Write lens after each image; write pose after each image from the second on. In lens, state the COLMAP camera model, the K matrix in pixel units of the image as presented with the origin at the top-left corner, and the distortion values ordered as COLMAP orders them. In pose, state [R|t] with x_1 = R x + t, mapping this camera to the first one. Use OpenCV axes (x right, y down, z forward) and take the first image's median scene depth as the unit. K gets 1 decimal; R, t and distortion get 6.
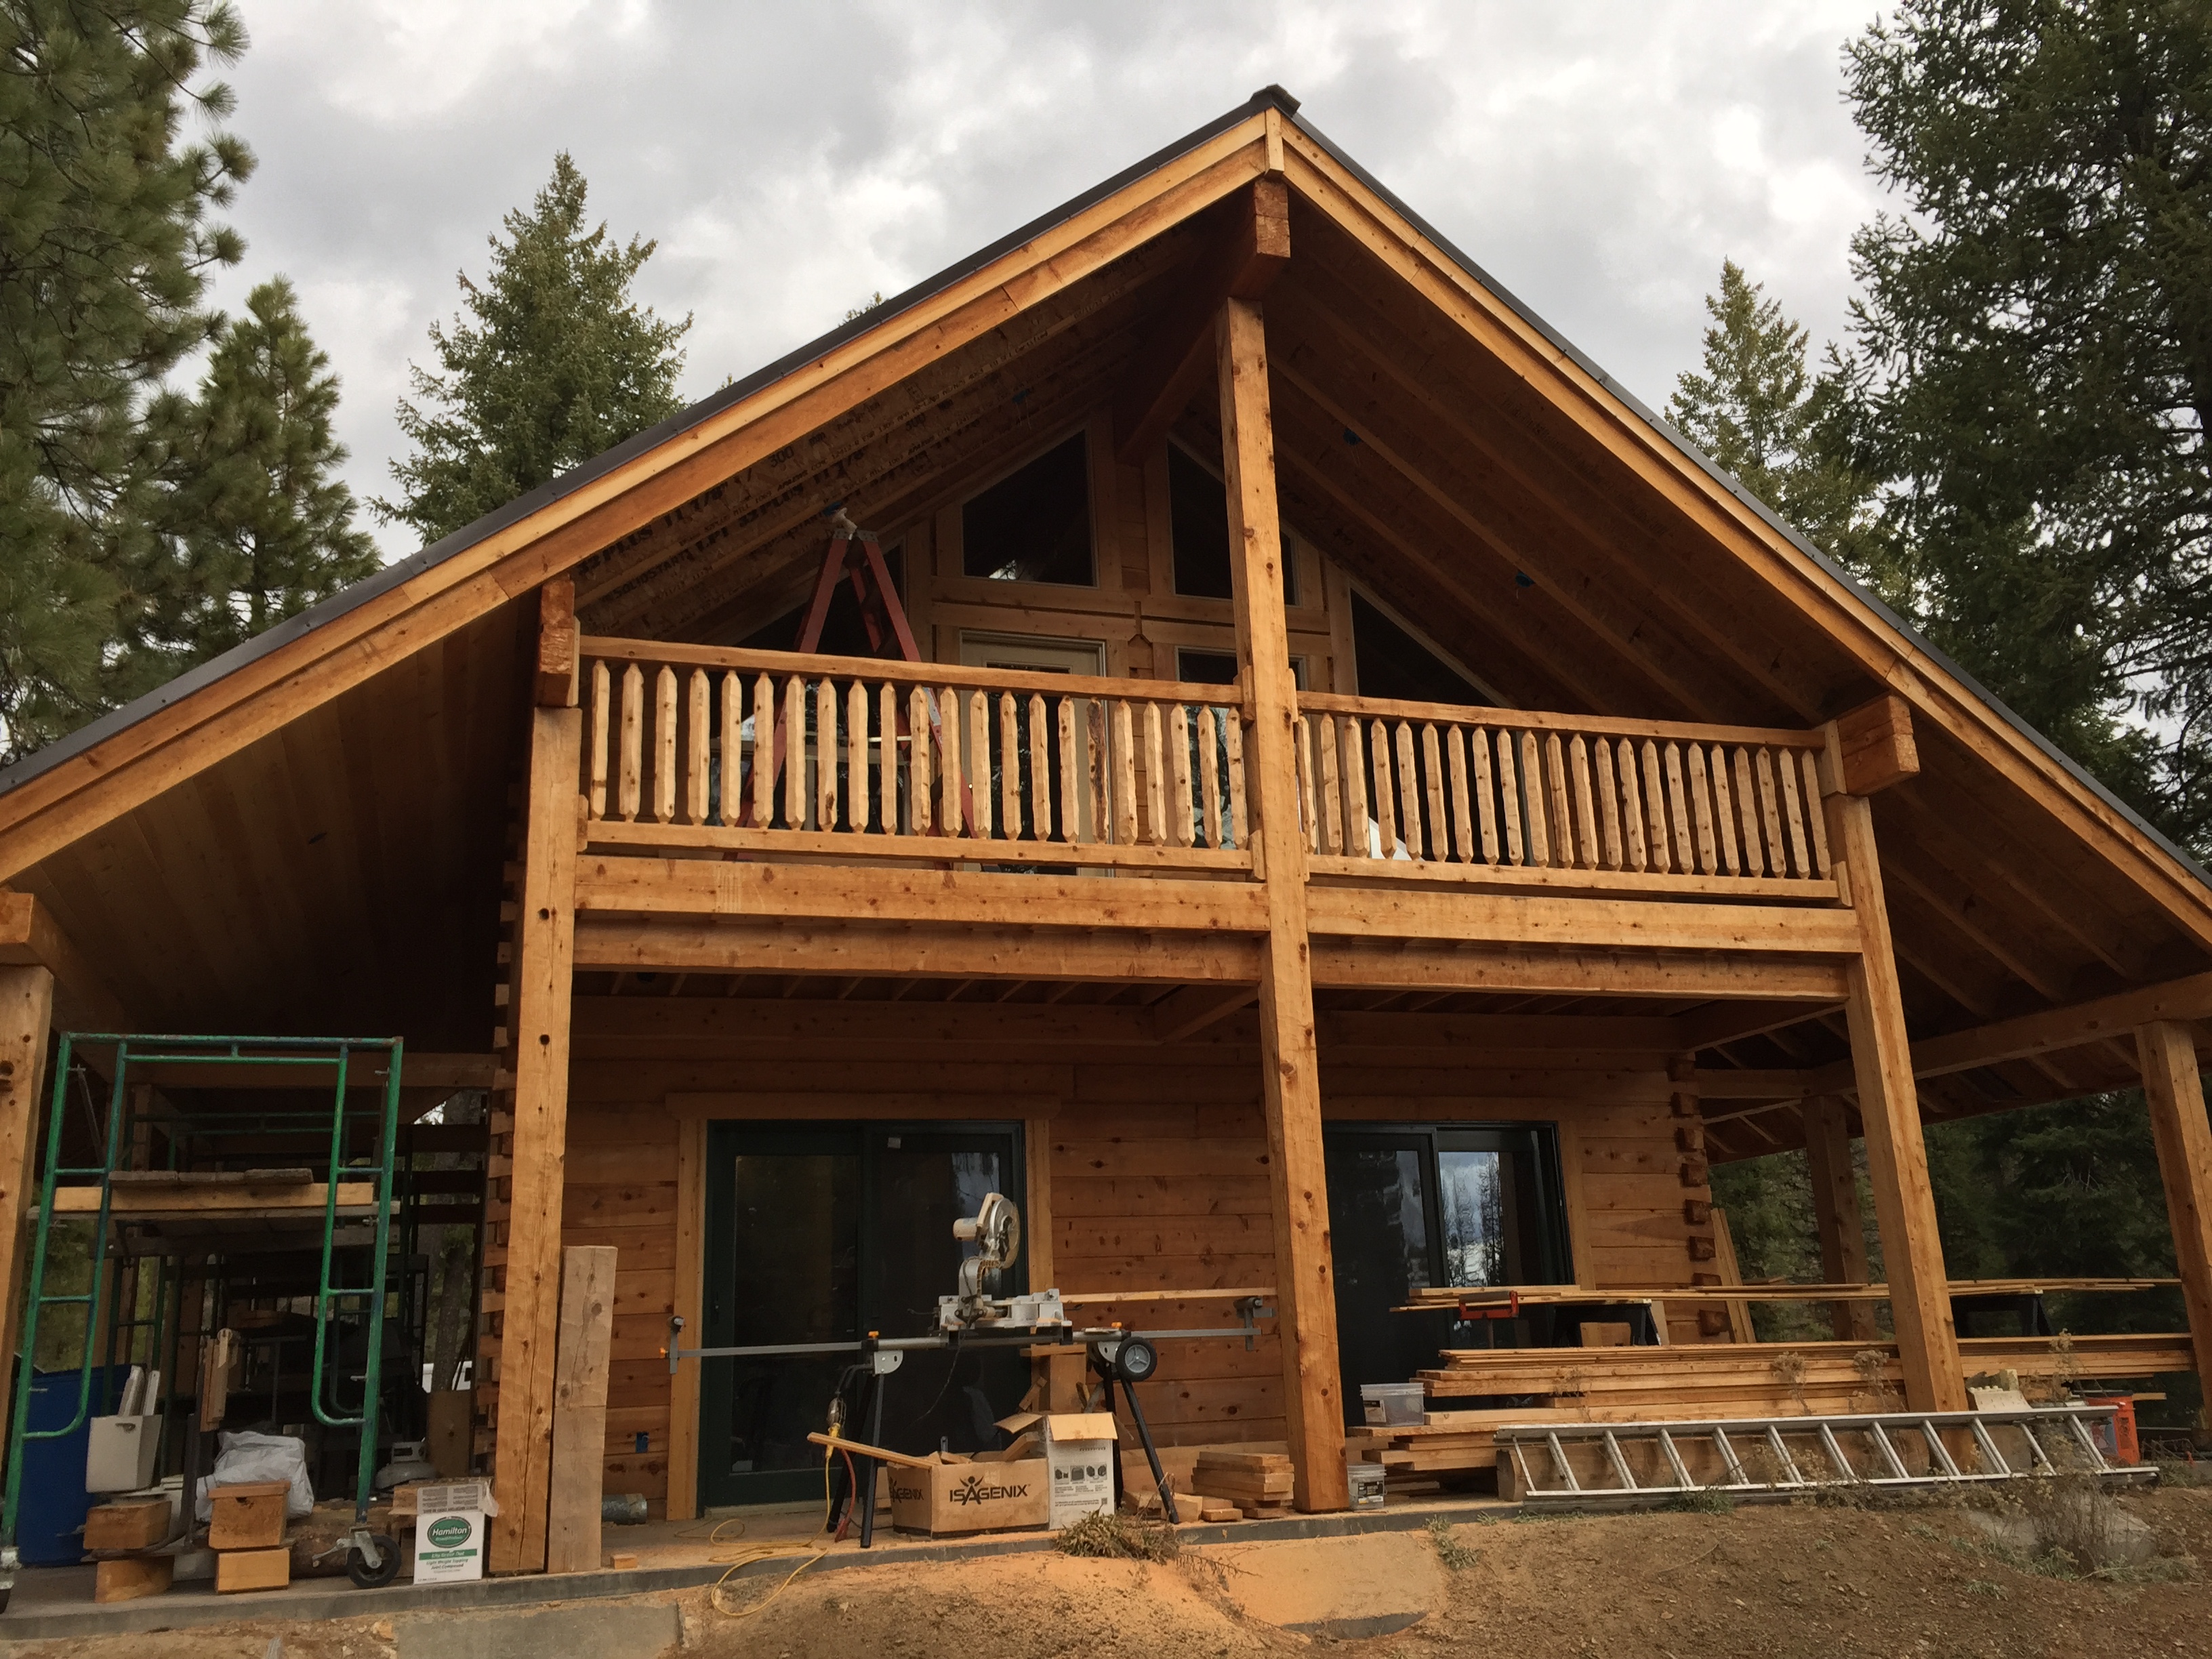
lens RADIAL K [[1915.9, 0, 1106.0], [0, 1915.9, 829.5], [0, 0, 1]] dist [0.085325, -0.122795]
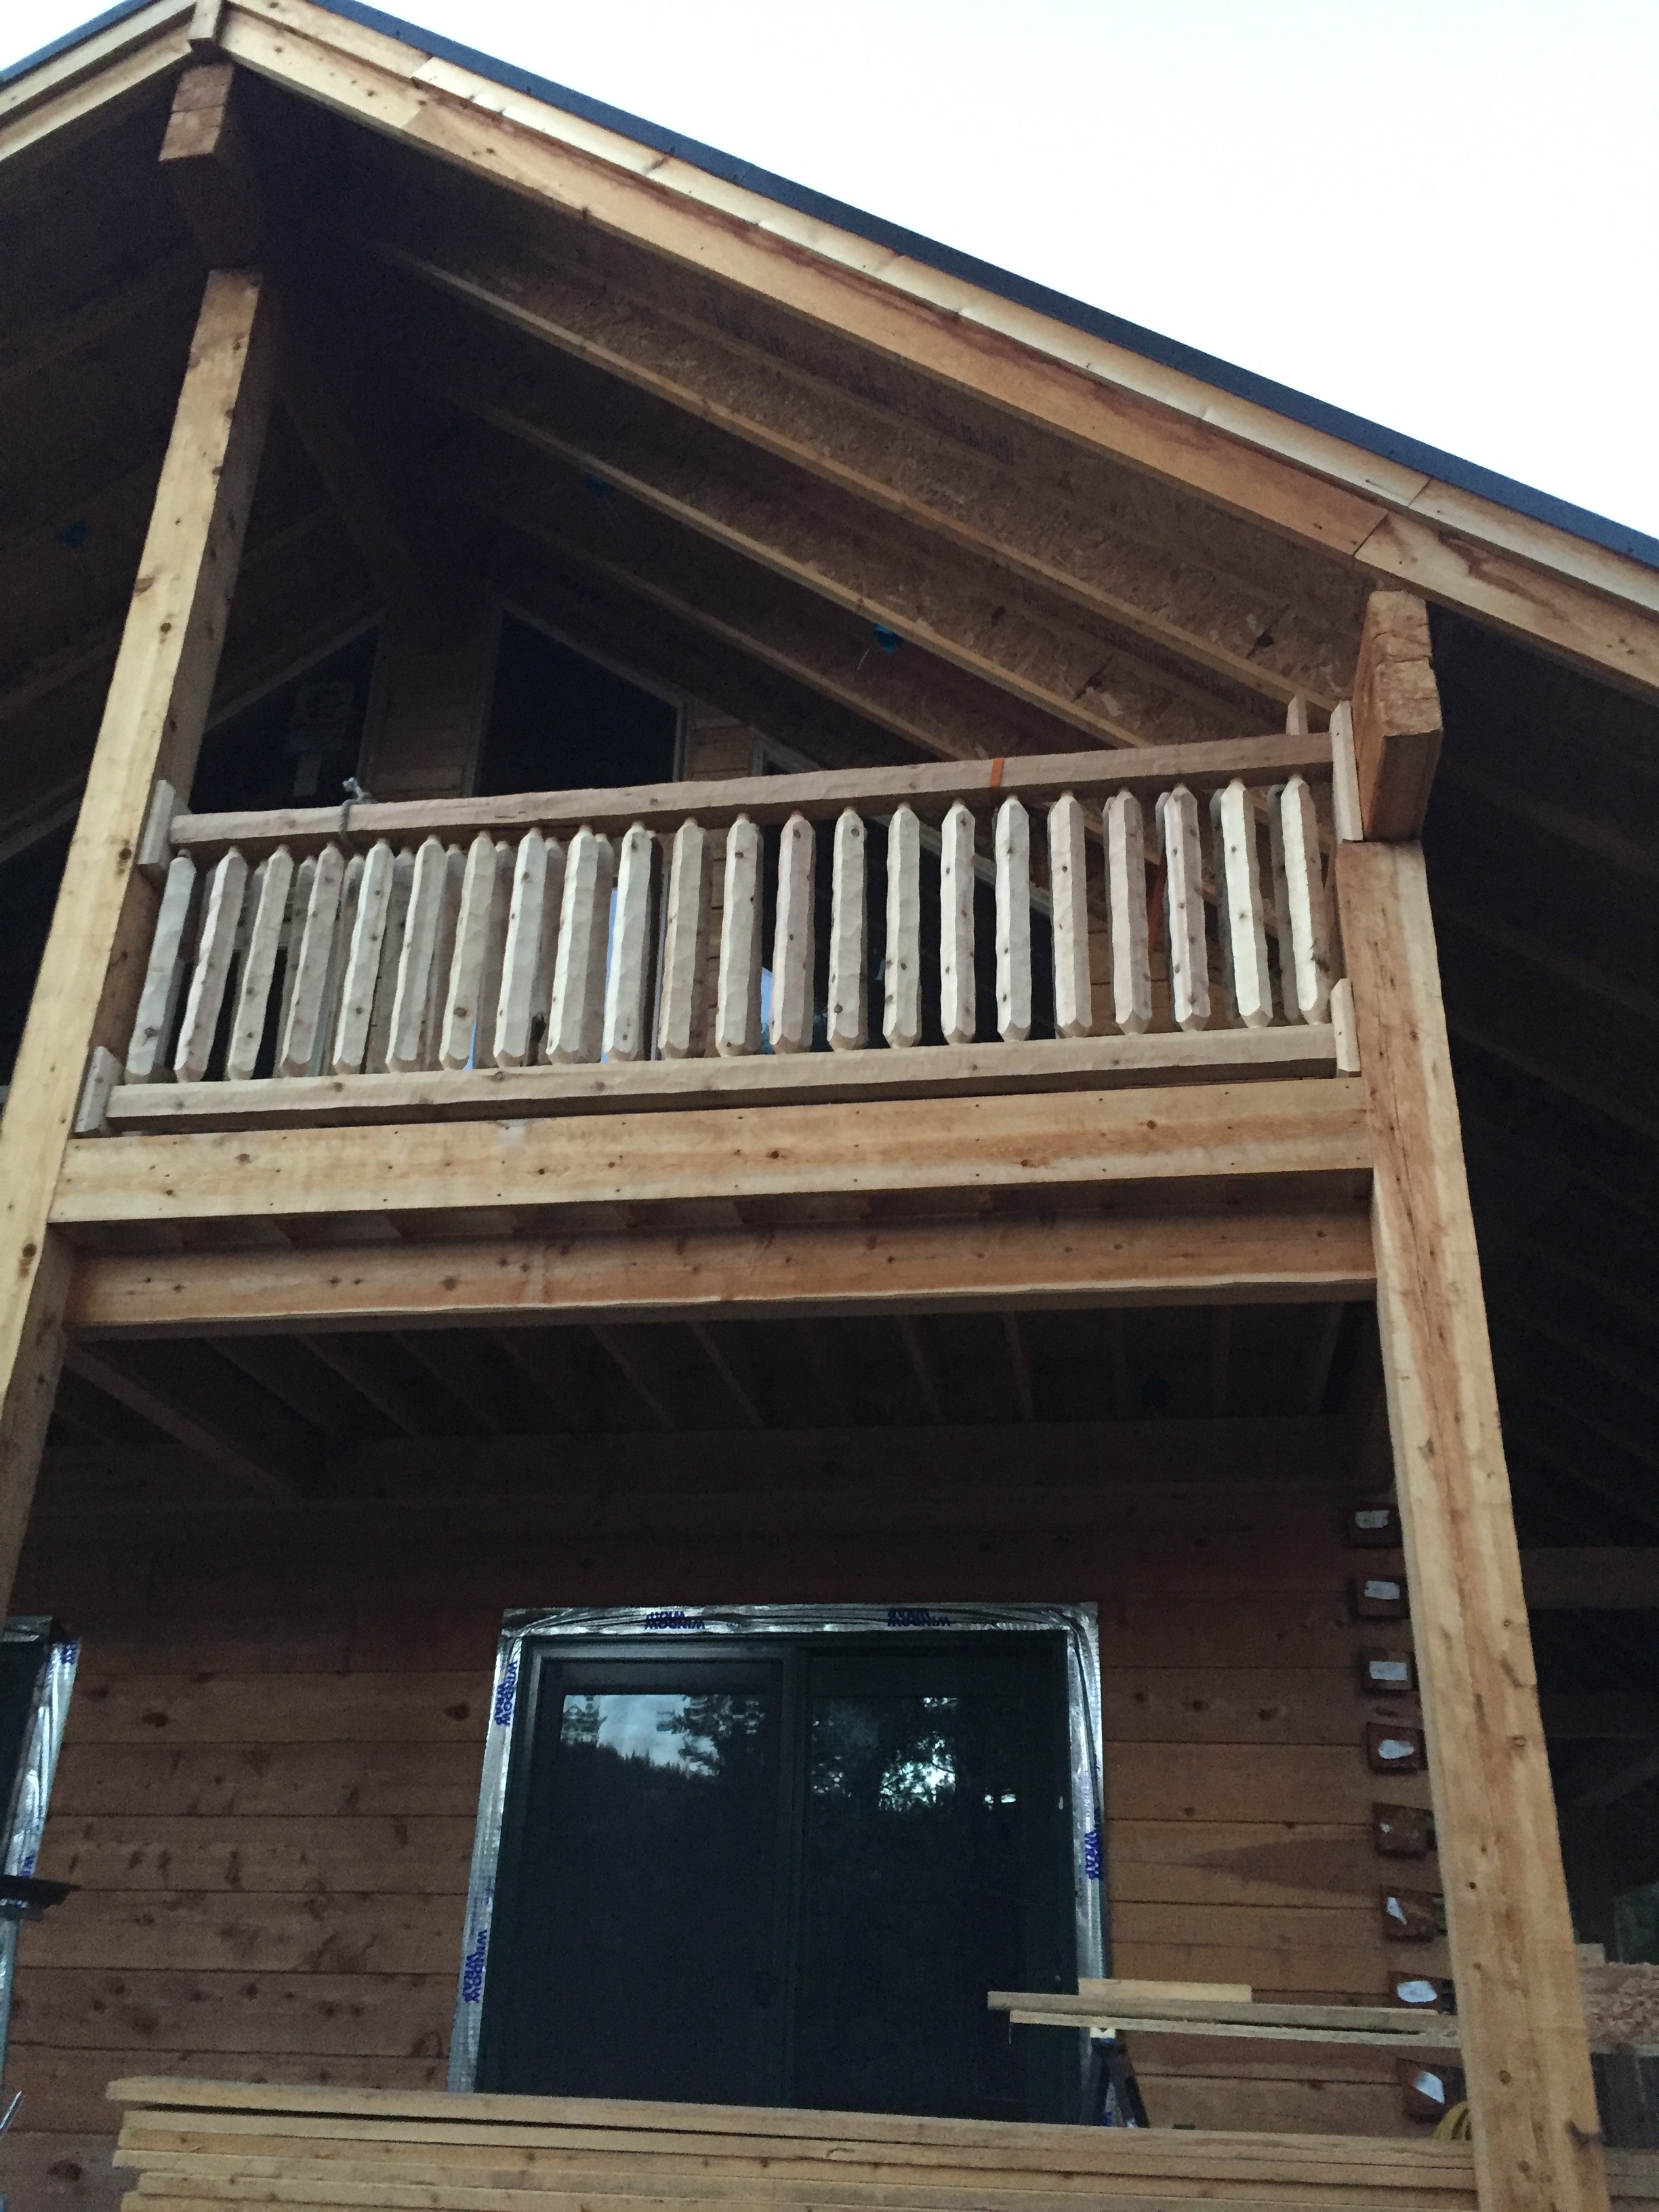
lens RADIAL K [[1915.9, 0, 829.5], [0, 1915.9, 1106.0], [0, 0, 1]] dist [0.085325, -0.122795]
pose [[0.885360, -0.148005, -0.440718, 0.489792], [0.065635, 0.978269, -0.196675, 0.129824], [0.460250, 0.145202, 0.875835, 0.592564]]
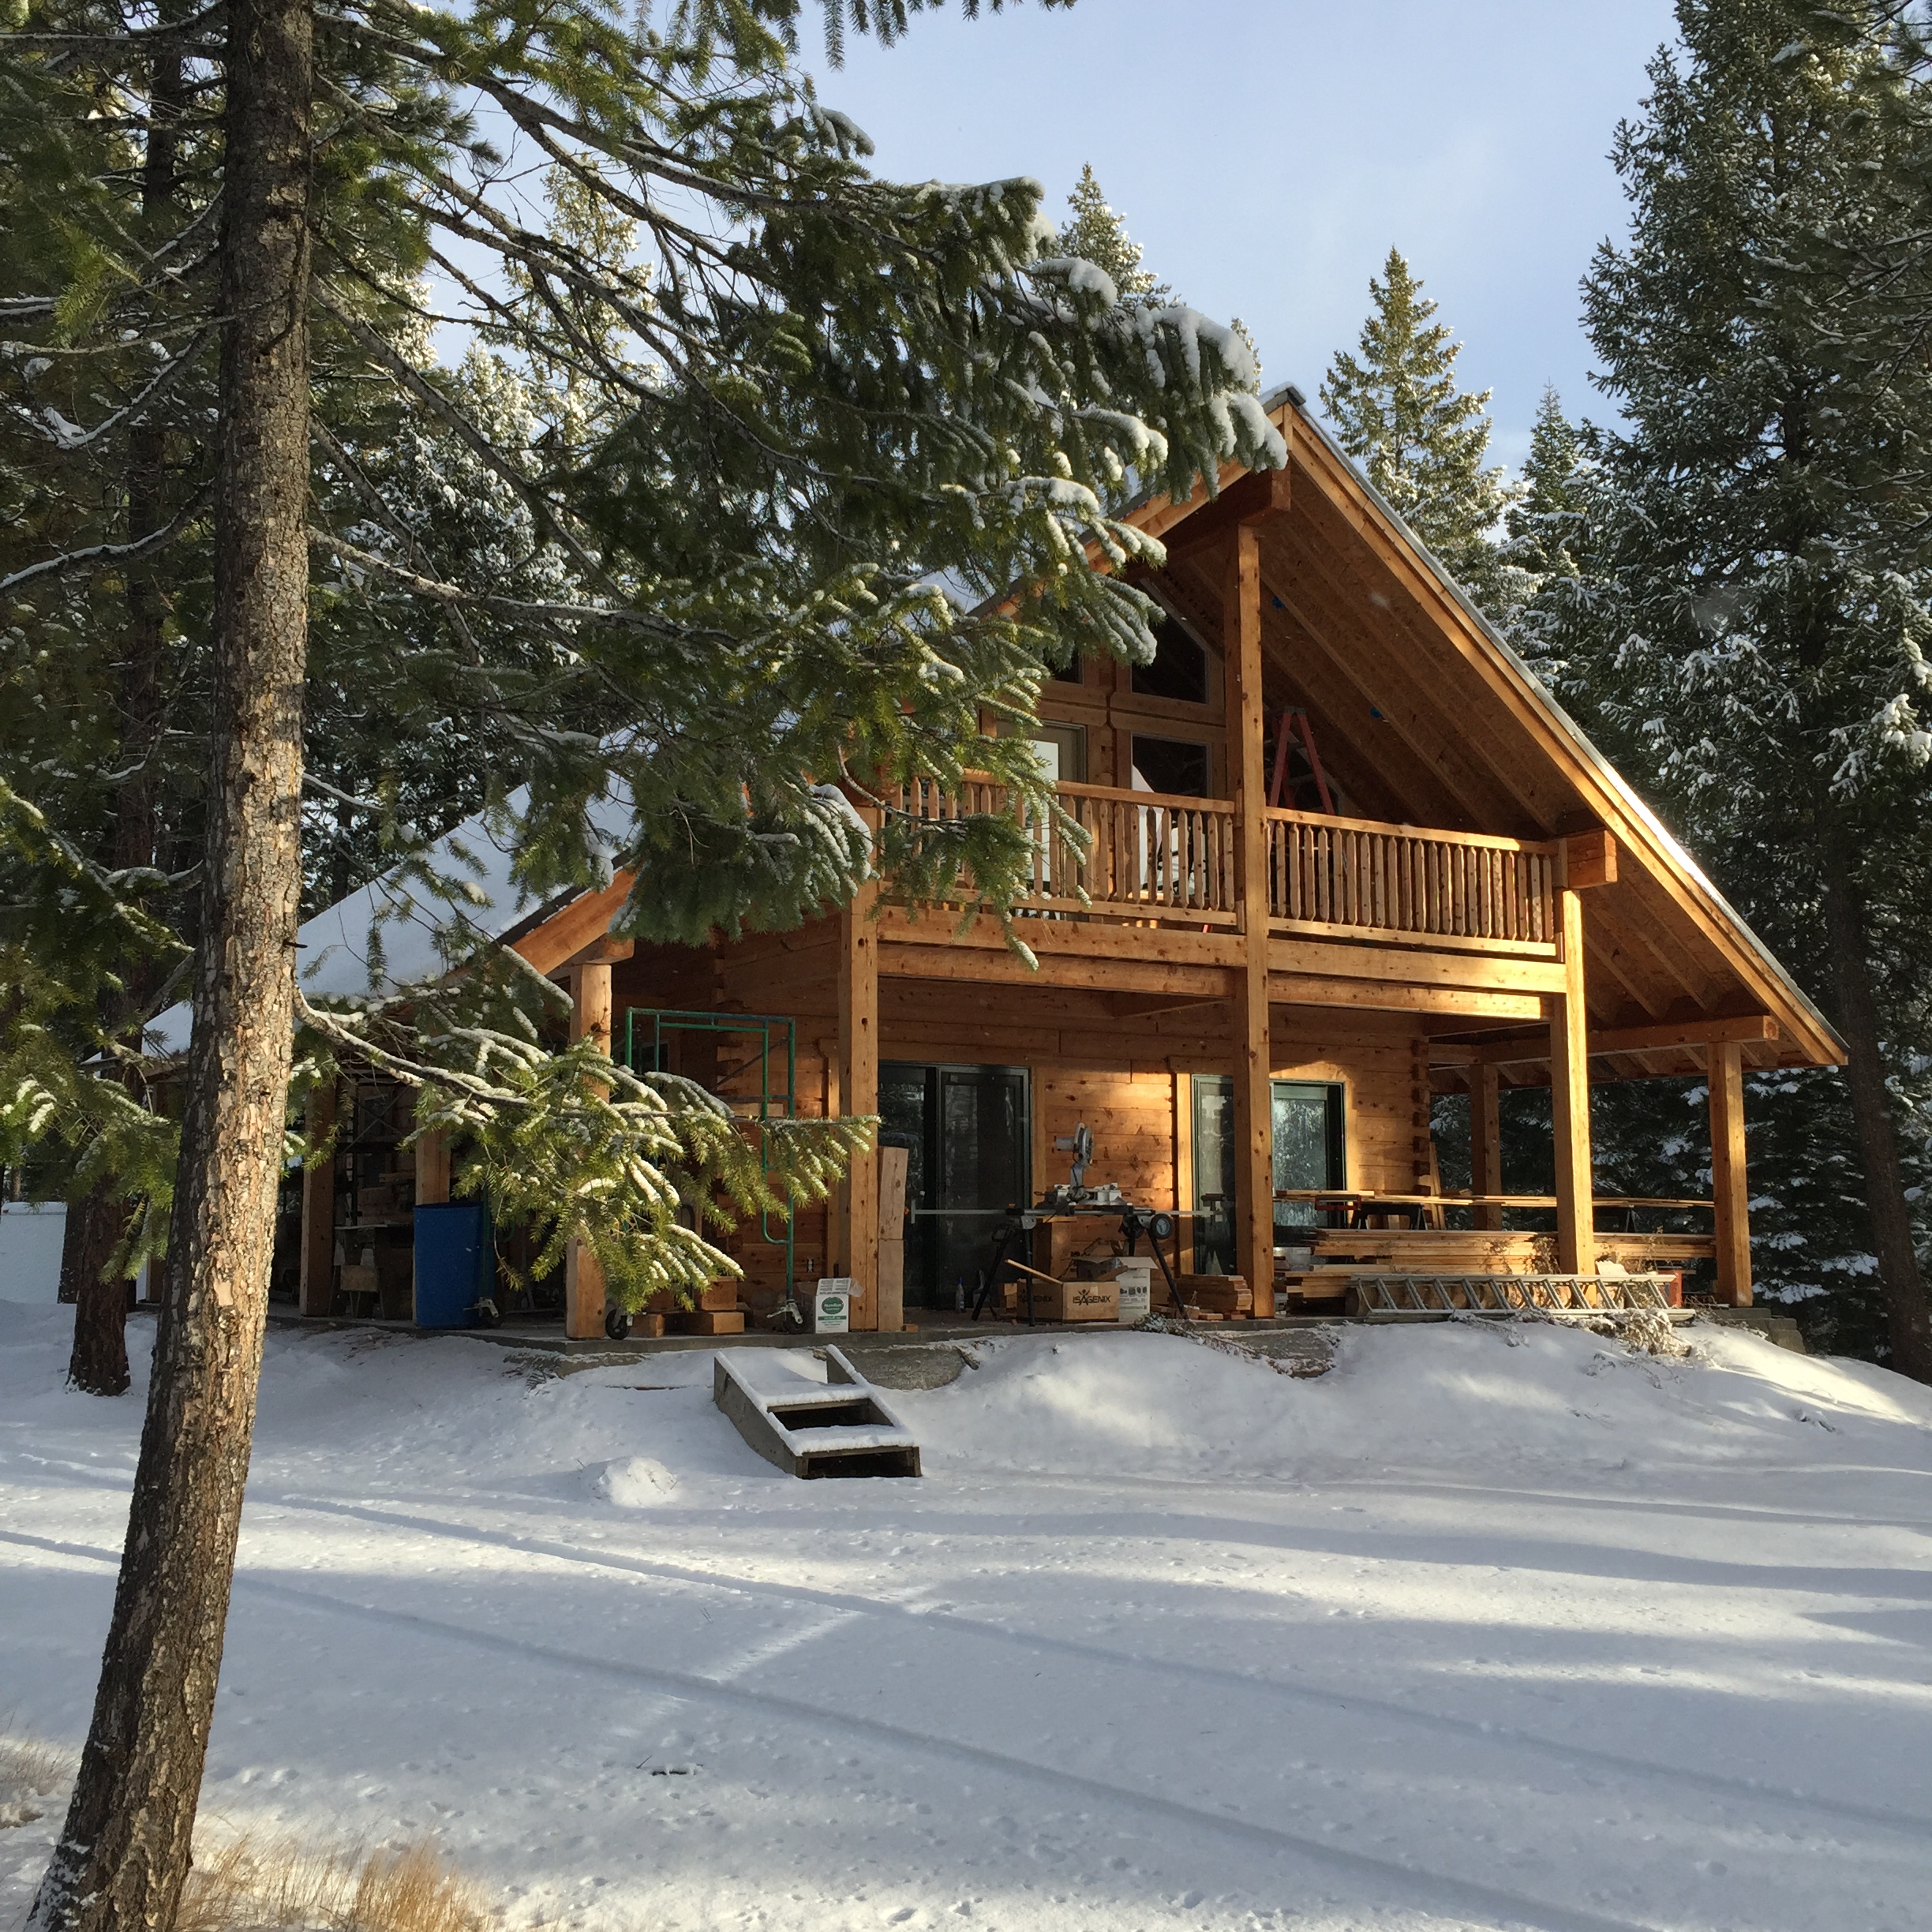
lens RADIAL K [[2278.1, 0, 966.0], [0, 2278.1, 966.0], [0, 0, 1]] dist [0.014678, 0.008927]
pose [[0.970374, 0.067403, 0.232014, -0.527124], [-0.101684, 0.985042, 0.139116, -0.170032], [-0.219167, -0.158587, 0.962713, -0.687030]]
